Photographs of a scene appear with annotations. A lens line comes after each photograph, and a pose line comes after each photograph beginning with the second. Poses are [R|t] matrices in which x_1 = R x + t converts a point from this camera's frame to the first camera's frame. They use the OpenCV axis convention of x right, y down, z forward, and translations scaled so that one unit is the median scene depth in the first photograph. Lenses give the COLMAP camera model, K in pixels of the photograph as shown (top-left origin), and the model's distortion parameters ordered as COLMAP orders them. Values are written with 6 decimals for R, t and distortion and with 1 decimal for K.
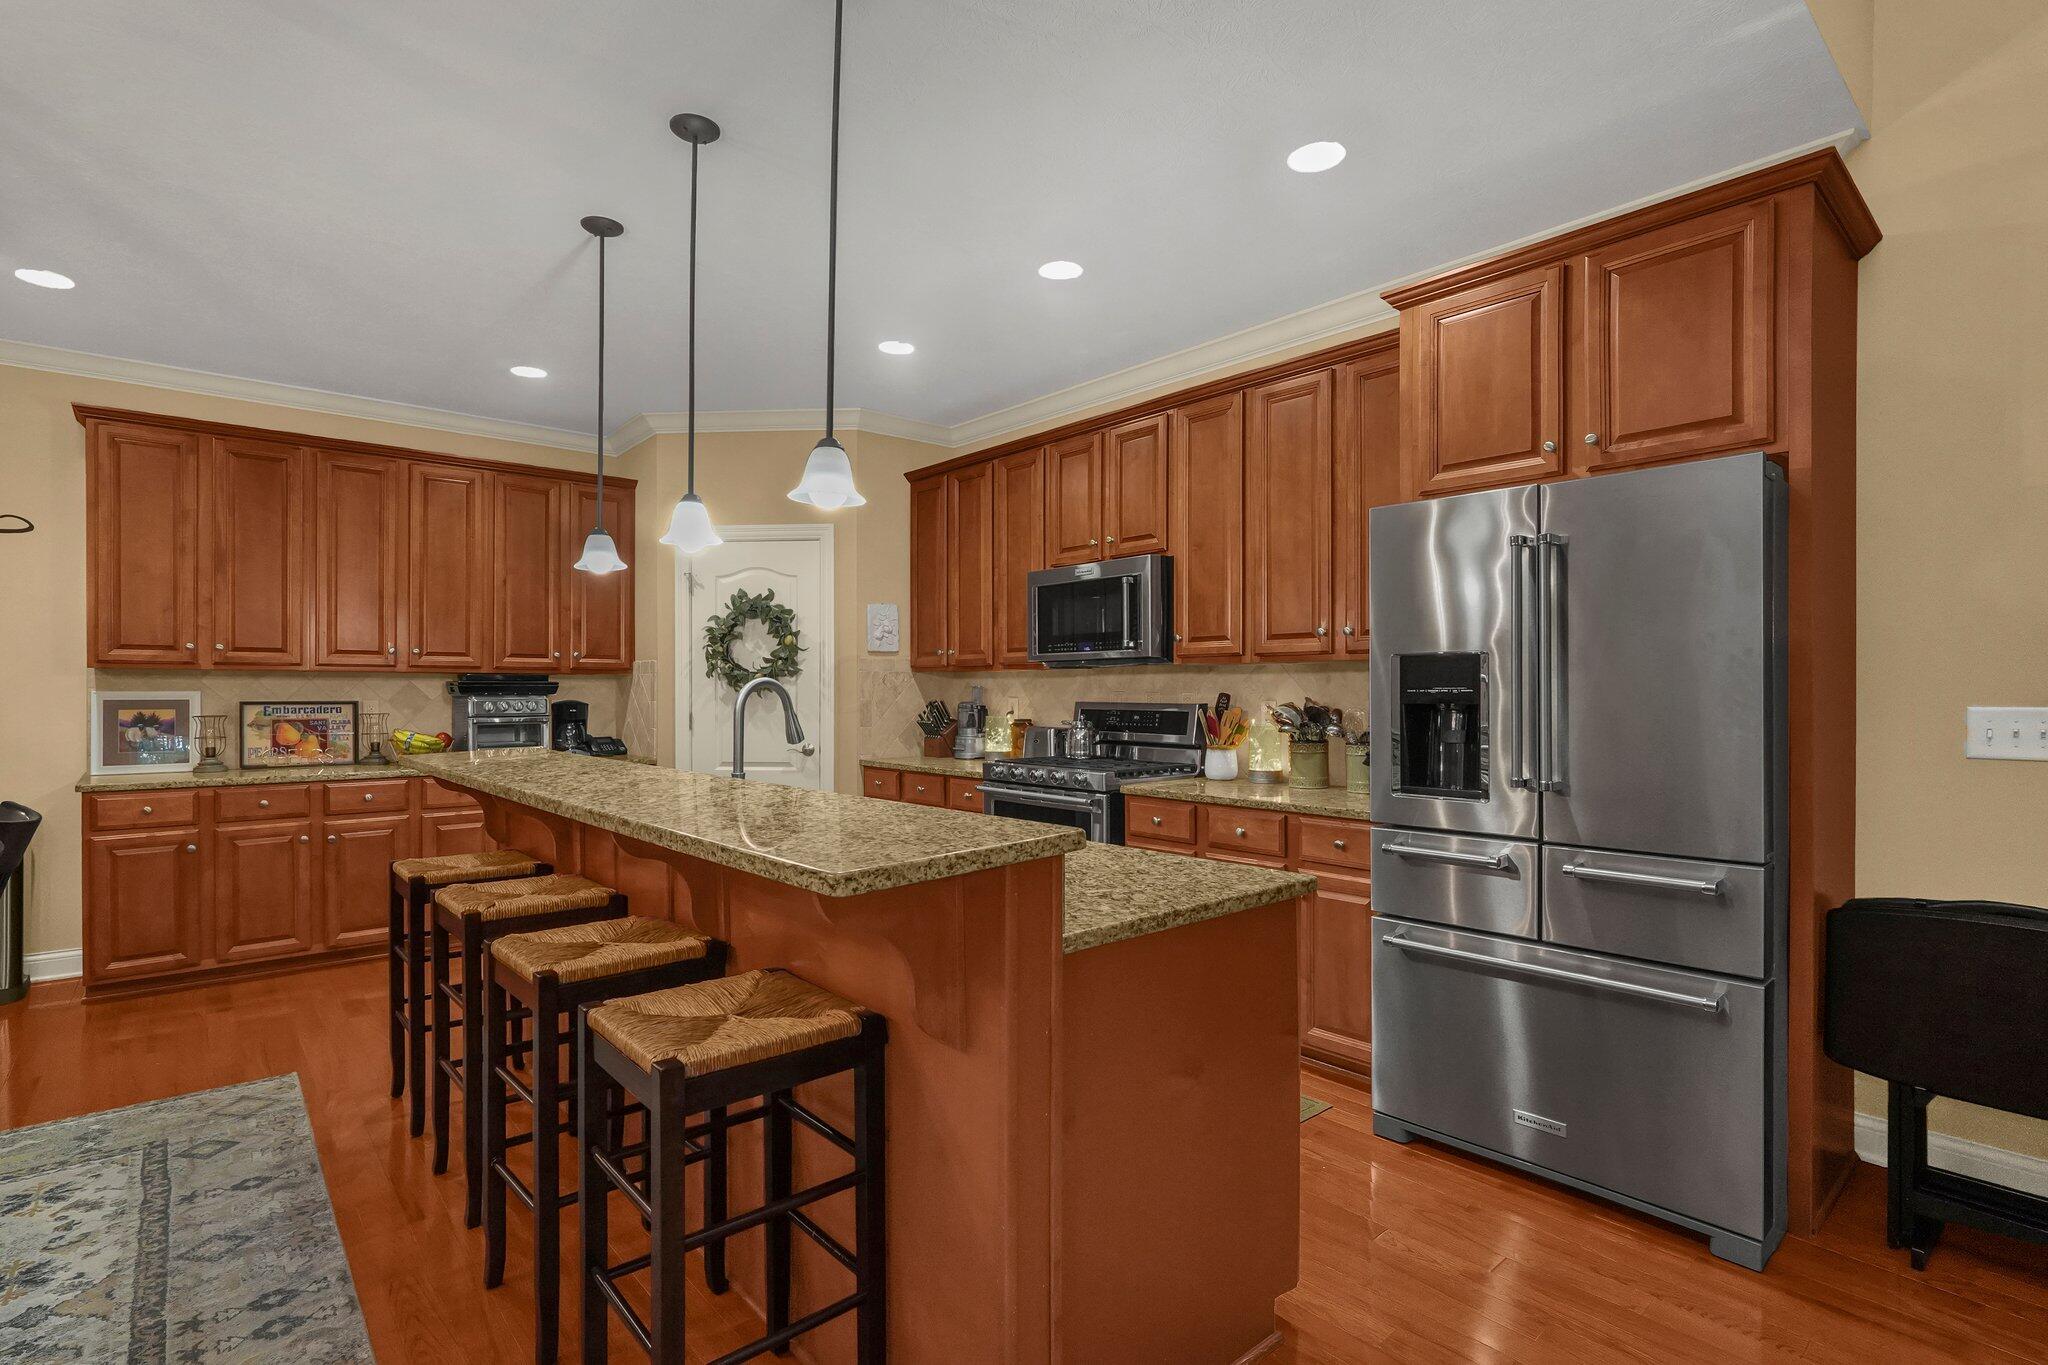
lens RADIAL K [[1008.0, 0, 1029.6], [0, 1008.0, 692.9], [0, 0, 1]] dist [0.017712, 0.000520]
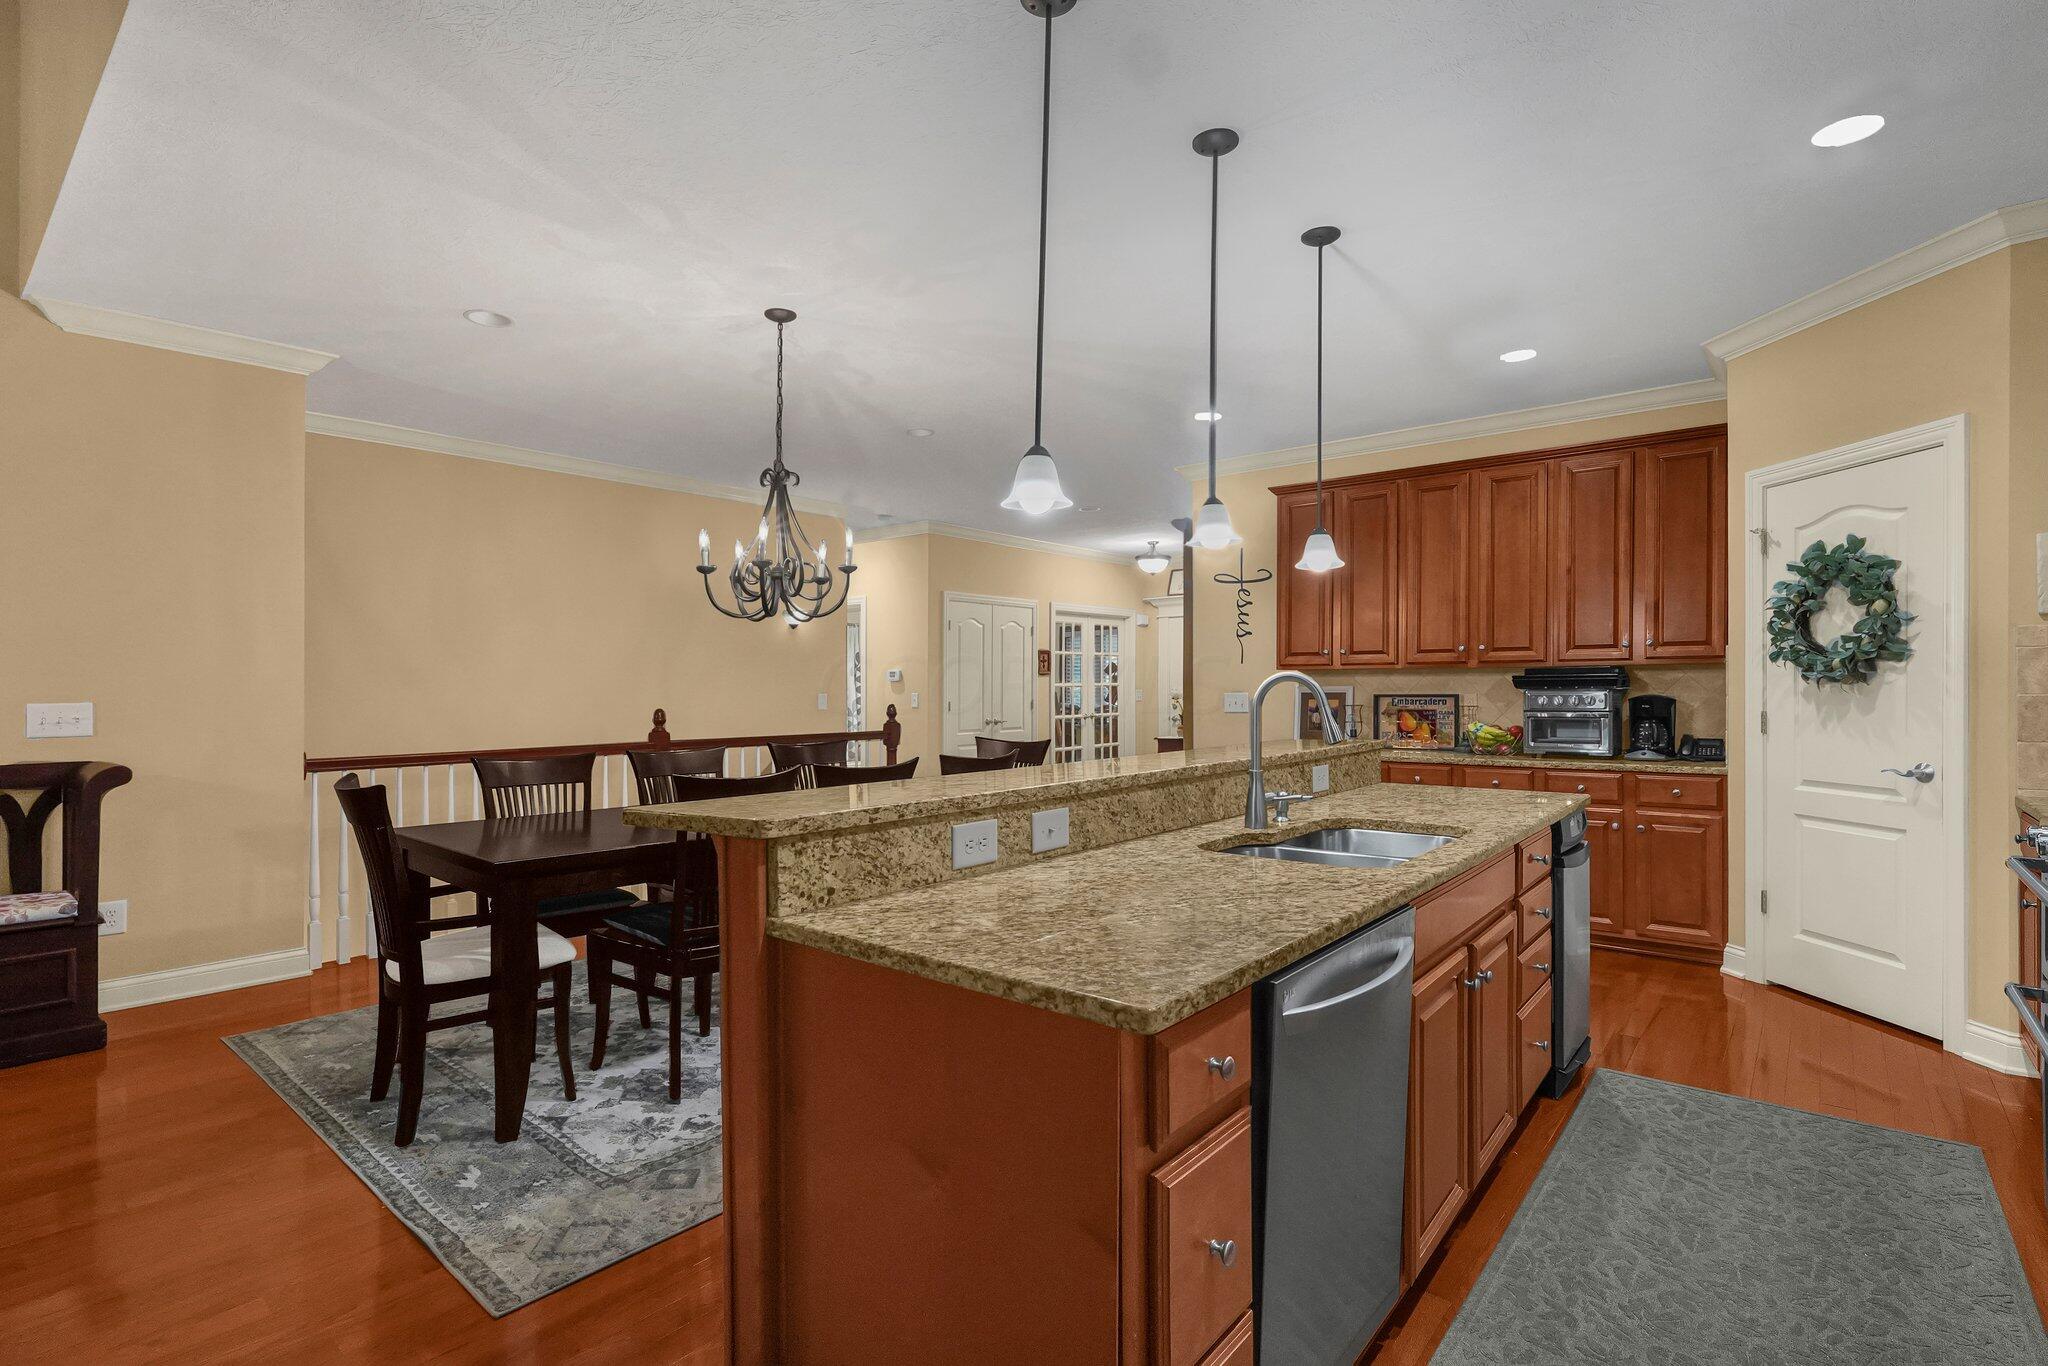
lens RADIAL K [[1008.0, 0, 1029.6], [0, 1008.0, 693.4], [0, 0, 1]] dist [0.017712, 0.000520]
pose [[0.185113, 0.005038, -0.982704, 0.392181], [0.002511, 0.999981, 0.005599, -0.000183], [0.982714, -0.003504, 0.185097, 0.383352]]
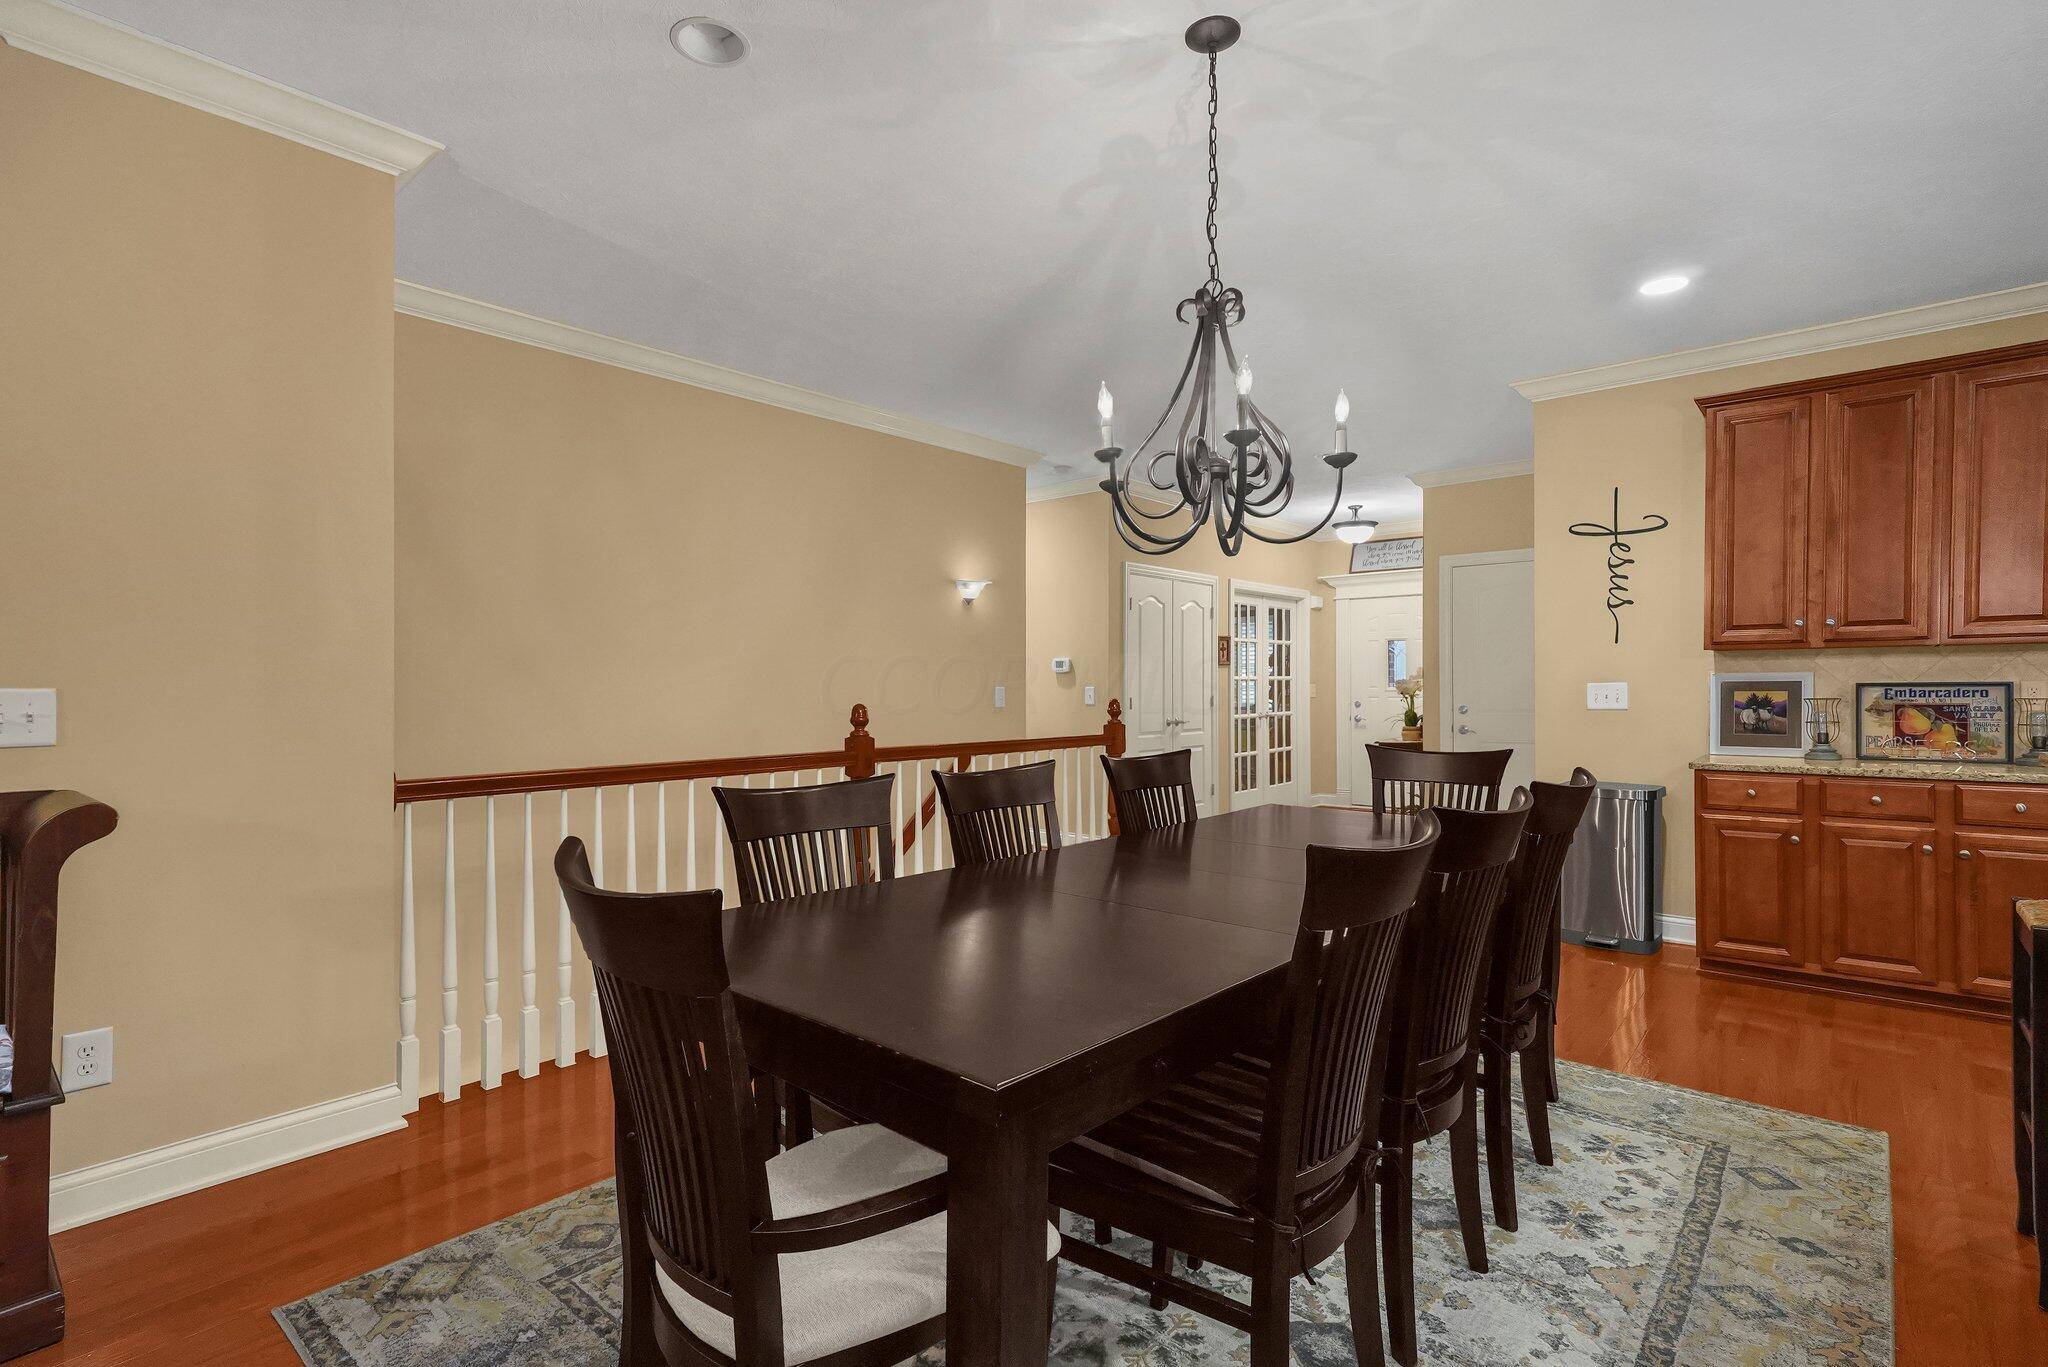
lens RADIAL K [[1008.0, 0, 1029.6], [0, 1008.0, 693.9], [0, 0, 1]] dist [0.017712, 0.000520]
pose [[0.176231, 0.004528, -0.984338, -0.029347], [0.003767, 0.999979, 0.005274, 0.011623], [0.984342, -0.004637, 0.176210, 0.145332]]
